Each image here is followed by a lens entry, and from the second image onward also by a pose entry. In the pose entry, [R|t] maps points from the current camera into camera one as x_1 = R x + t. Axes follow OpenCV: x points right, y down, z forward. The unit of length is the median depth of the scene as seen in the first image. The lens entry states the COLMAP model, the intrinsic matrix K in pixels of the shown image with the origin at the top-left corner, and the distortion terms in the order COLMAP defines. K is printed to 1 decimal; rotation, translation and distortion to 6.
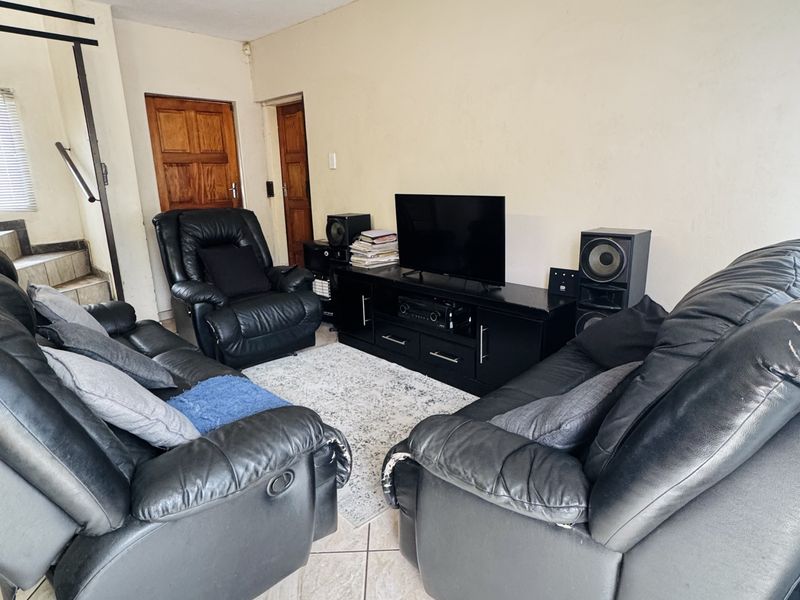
lens RADIAL K [[478.7, 0, 400.0], [0, 478.7, 300.0], [0, 0, 1]] dist [-0.011252, 0.000232]
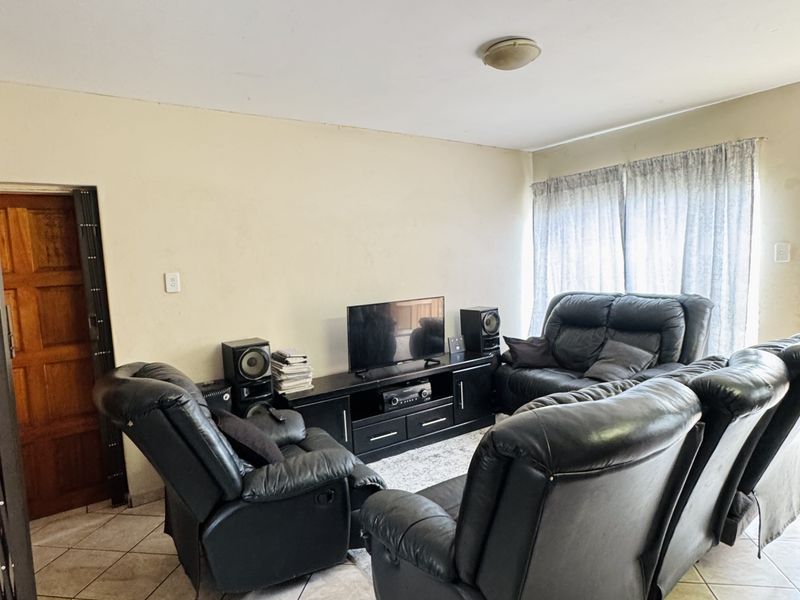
lens RADIAL K [[478.7, 0, 400.0], [0, 478.7, 300.0], [0, 0, 1]] dist [-0.011252, 0.000232]
pose [[0.178086, -0.048589, 0.982815, -0.964903], [0.312768, 0.949780, -0.009718, -0.169807], [-0.932985, 0.309123, 0.184339, 0.625278]]
